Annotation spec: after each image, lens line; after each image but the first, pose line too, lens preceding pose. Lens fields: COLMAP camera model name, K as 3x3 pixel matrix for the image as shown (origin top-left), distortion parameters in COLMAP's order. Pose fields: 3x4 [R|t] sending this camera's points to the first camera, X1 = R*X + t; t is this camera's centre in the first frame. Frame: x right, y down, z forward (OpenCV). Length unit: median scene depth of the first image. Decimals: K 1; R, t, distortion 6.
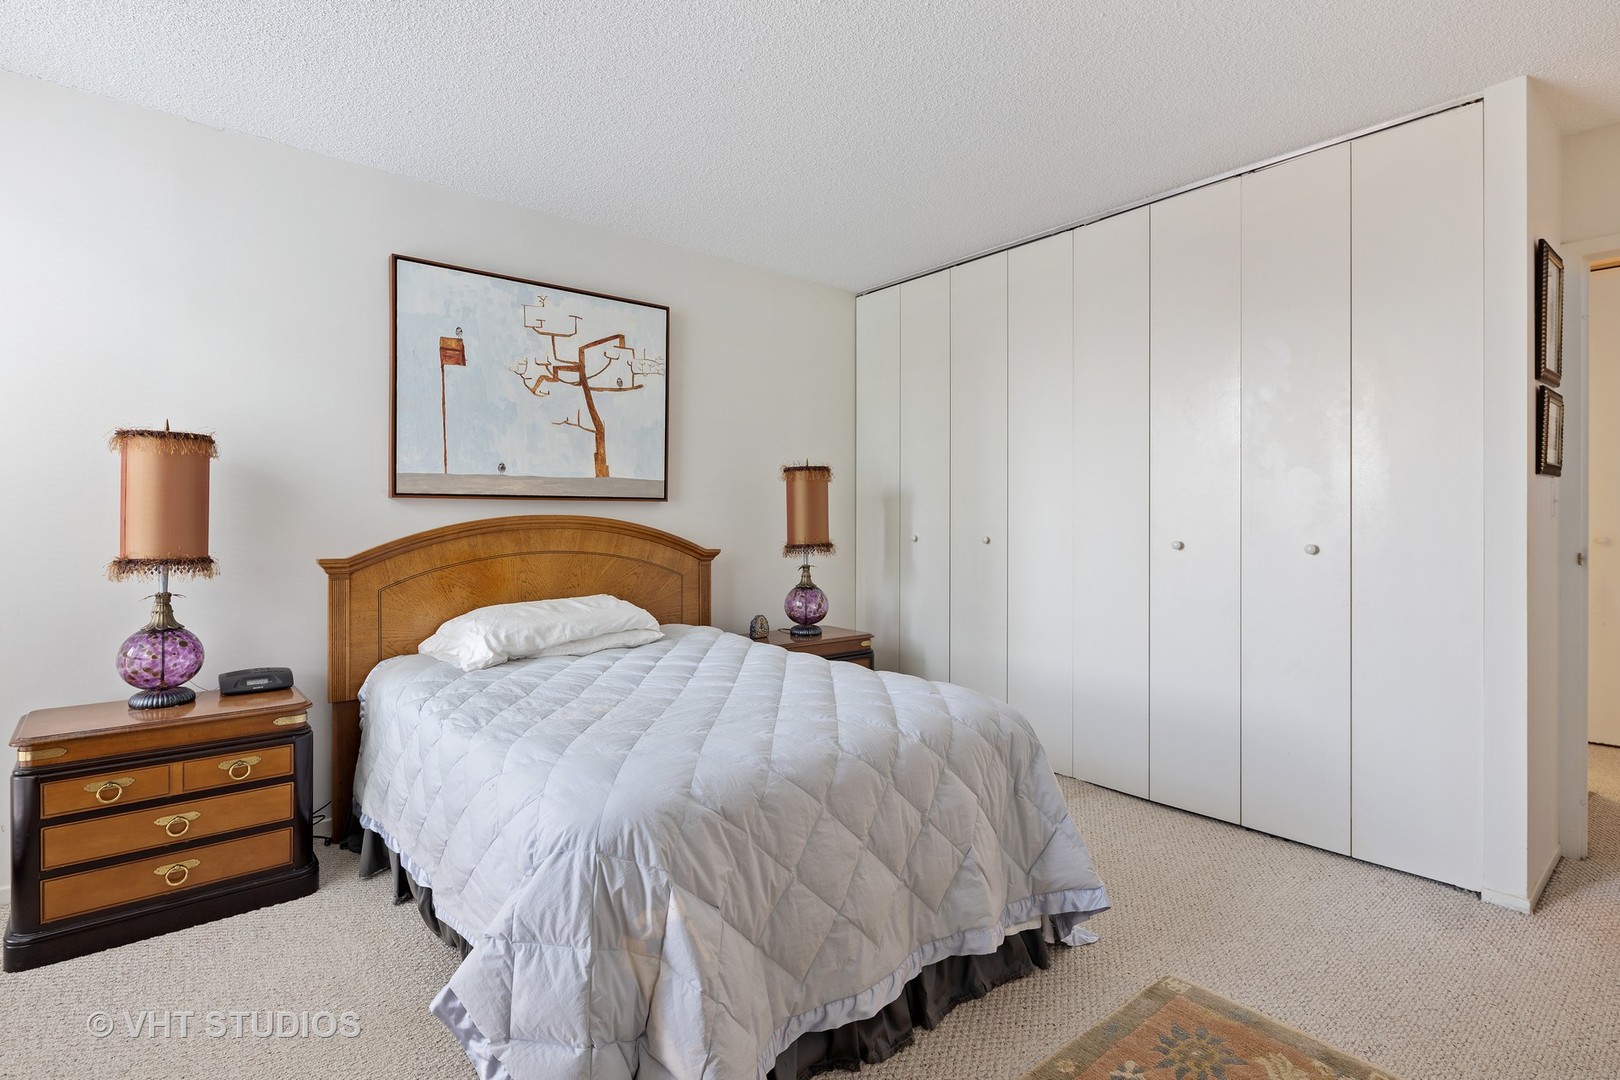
lens RADIAL K [[785.1, 0, 815.0], [0, 785.1, 515.6], [0, 0, 1]] dist [0.017413, 0.000016]
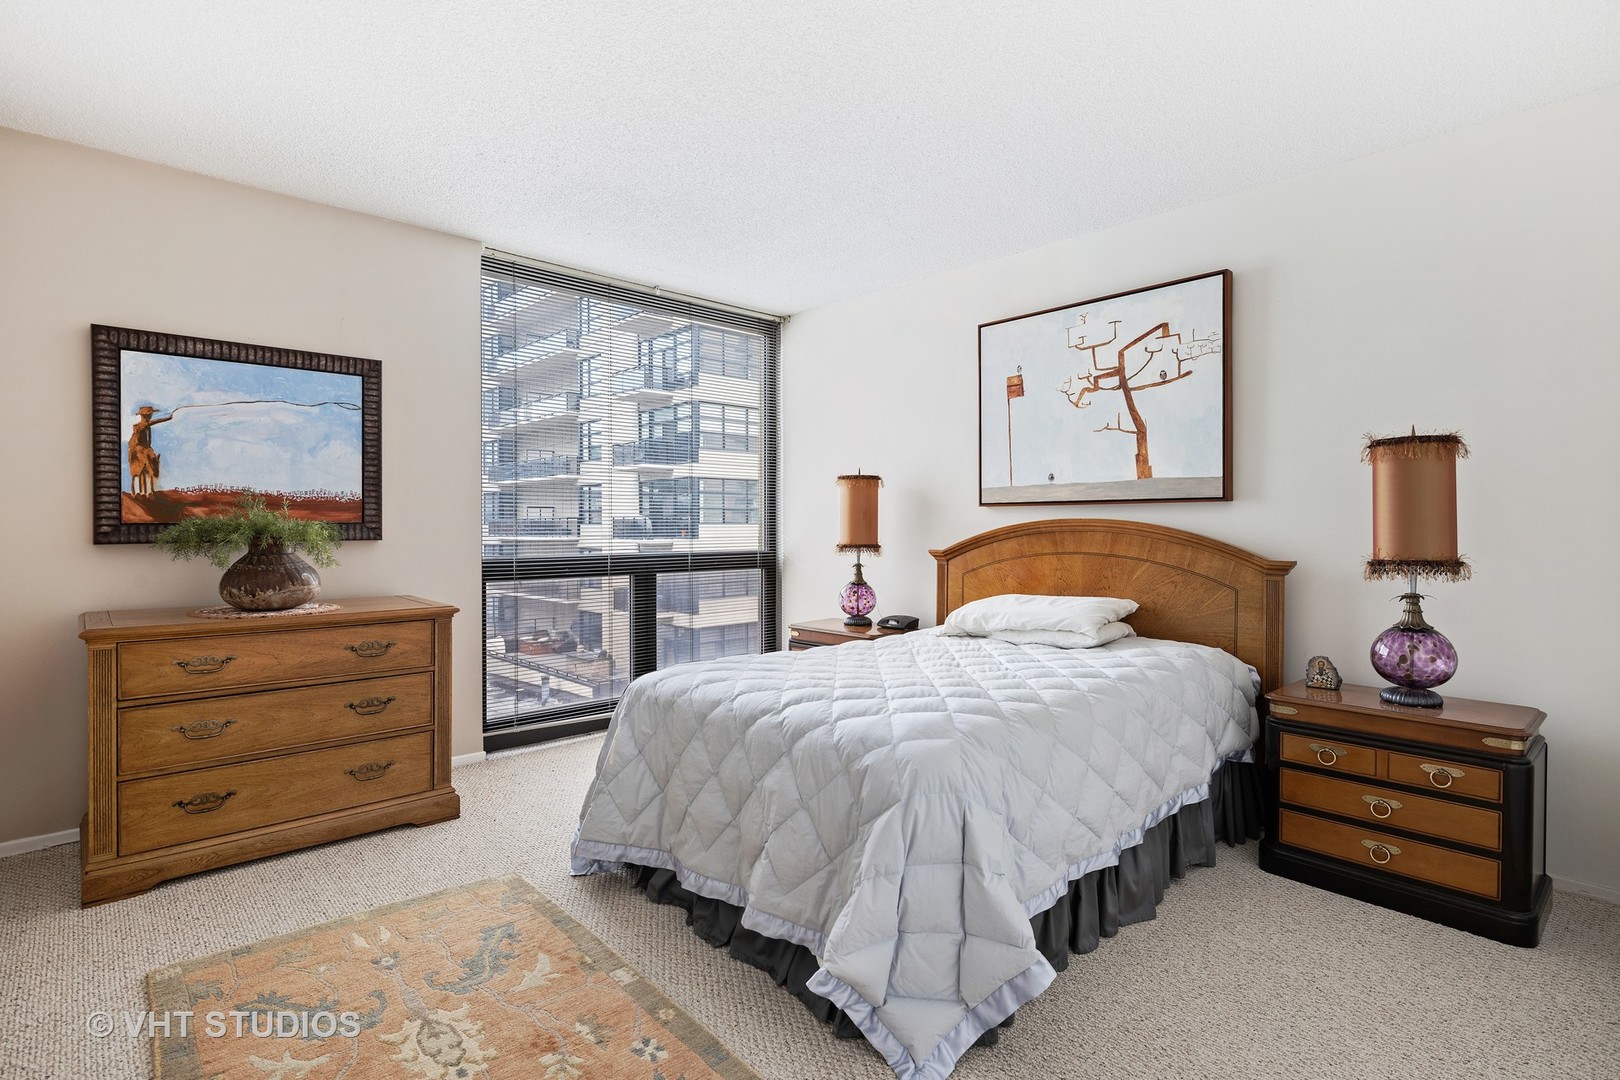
lens RADIAL K [[785.1, 0, 810.6], [0, 785.1, 536.5], [0, 0, 1]] dist [0.017413, 0.000016]
pose [[0.071076, 0.016030, -0.997342, 0.670703], [0.006440, 0.999843, 0.016529, 0.003327], [0.997450, -0.007597, 0.070961, 0.530320]]
